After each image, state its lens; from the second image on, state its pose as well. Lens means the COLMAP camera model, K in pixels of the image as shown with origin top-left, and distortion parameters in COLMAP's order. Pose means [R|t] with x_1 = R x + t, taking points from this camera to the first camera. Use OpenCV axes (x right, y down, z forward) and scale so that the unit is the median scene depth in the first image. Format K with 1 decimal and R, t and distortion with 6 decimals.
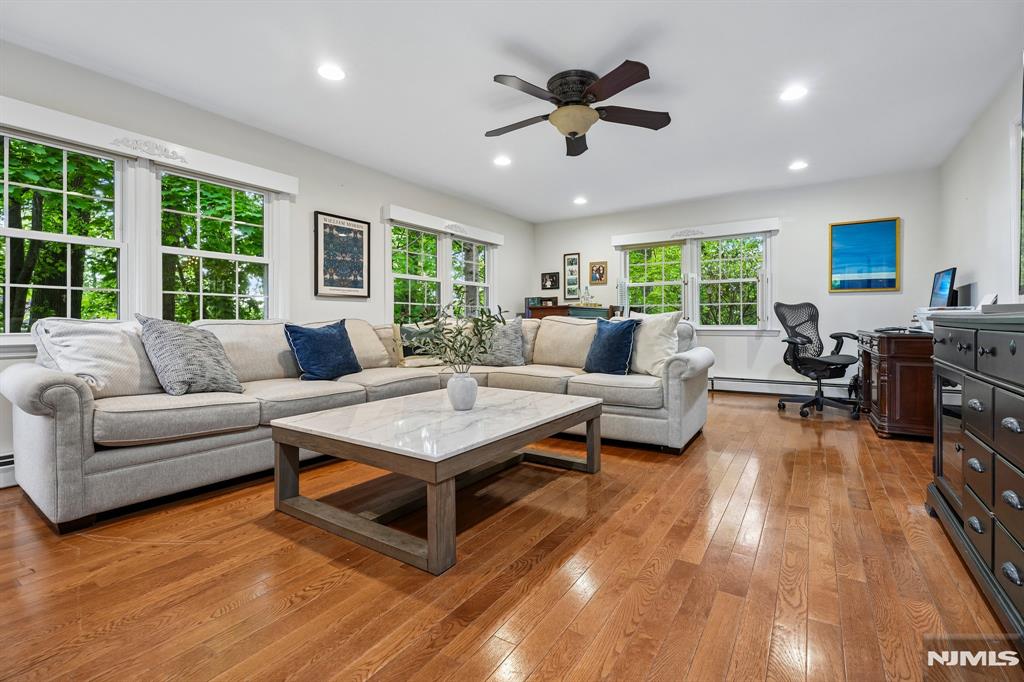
lens RADIAL K [[458.4, 0, 504.5], [0, 458.4, 321.8], [0, 0, 1]] dist [-0.003349, 0.000103]
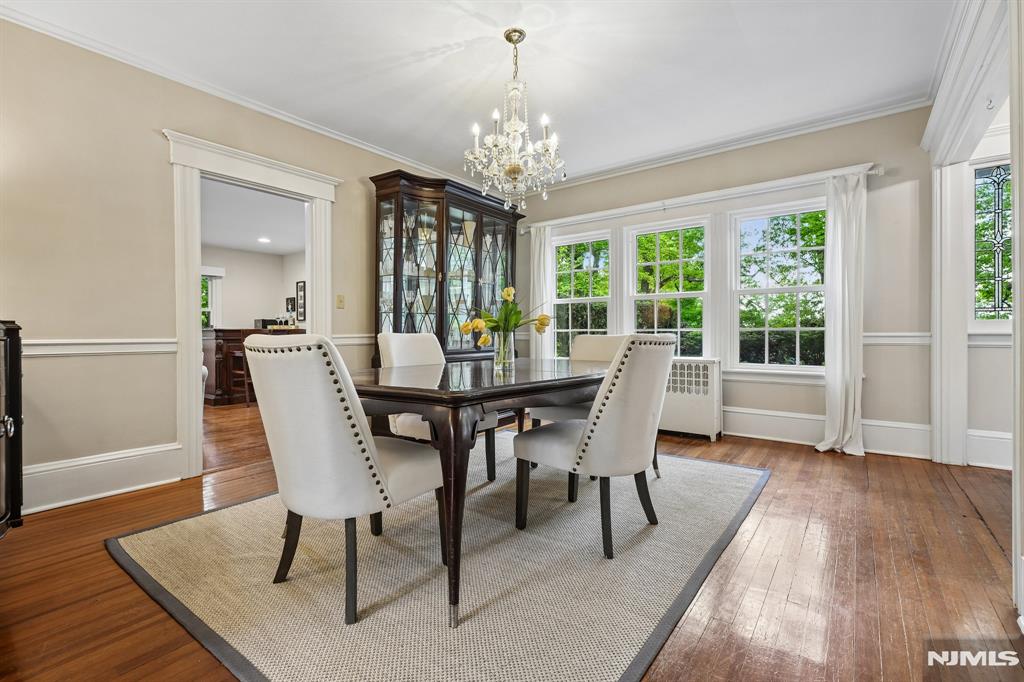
lens RADIAL K [[458.4, 0, 513.7], [0, 458.4, 334.1], [0, 0, 1]] dist [-0.003349, 0.000103]
pose [[0.997119, -0.001767, -0.075833, 0.882339], [0.002105, 0.999988, 0.004373, -0.021327], [0.075824, -0.004520, 0.997111, -0.138481]]
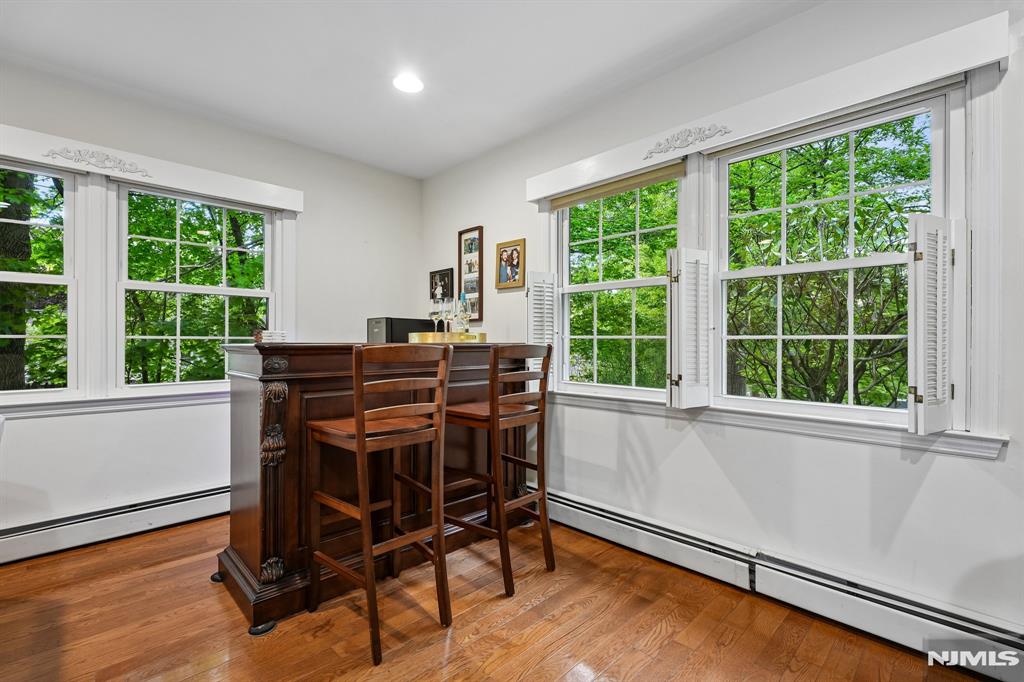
lens RADIAL K [[458.4, 0, 508.6], [0, 458.4, 341.9], [0, 0, 1]] dist [-0.003349, 0.000103]
pose [[0.972609, 0.008171, -0.232304, 0.343181], [-0.007049, 0.999959, 0.005662, -0.034813], [0.232340, -0.003869, 0.972627, 0.606368]]
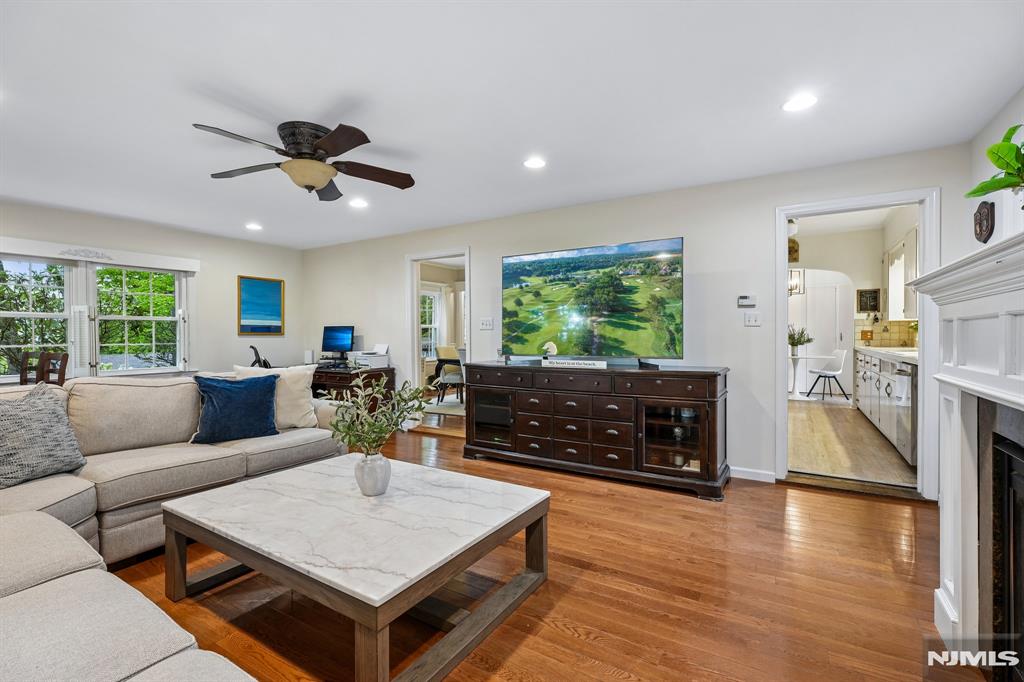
lens RADIAL K [[458.4, 0, 511.7], [0, 458.4, 337.6], [0, 0, 1]] dist [-0.003349, 0.000103]
pose [[-0.034370, -0.000982, 0.999409, -0.396834], [0.005975, 0.999981, 0.001188, -0.046399], [-0.999391, 0.006013, -0.034363, 0.297568]]
